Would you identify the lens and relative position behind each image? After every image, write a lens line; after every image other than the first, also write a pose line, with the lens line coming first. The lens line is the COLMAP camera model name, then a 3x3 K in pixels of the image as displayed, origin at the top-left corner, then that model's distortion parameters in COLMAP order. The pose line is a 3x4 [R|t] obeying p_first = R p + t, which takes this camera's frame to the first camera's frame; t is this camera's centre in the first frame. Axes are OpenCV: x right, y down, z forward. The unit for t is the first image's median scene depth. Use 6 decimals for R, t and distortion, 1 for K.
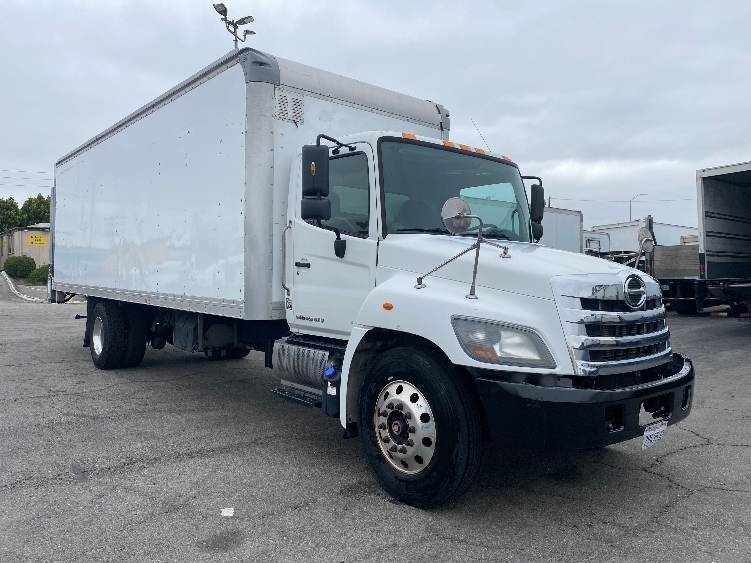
lens RADIAL K [[609.6, 0, 373.7], [0, 609.6, 277.6], [0, 0, 1]] dist [0.002334, 0.013239]
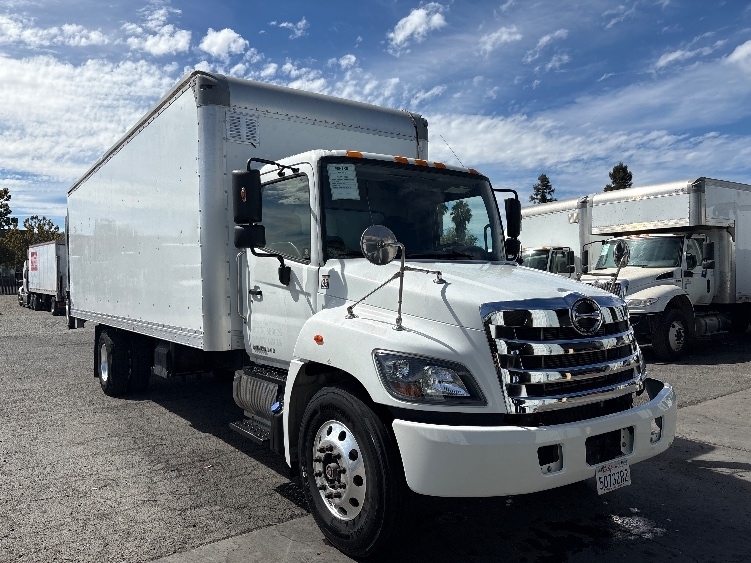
lens RADIAL K [[609.6, 0, 379.4], [0, 609.6, 282.2], [0, 0, 1]] dist [0.002334, 0.013239]
pose [[0.996131, -0.028565, -0.083109, 0.173594], [0.027586, 0.999536, -0.012907, -0.021511], [0.083439, 0.010565, 0.996457, 0.066556]]
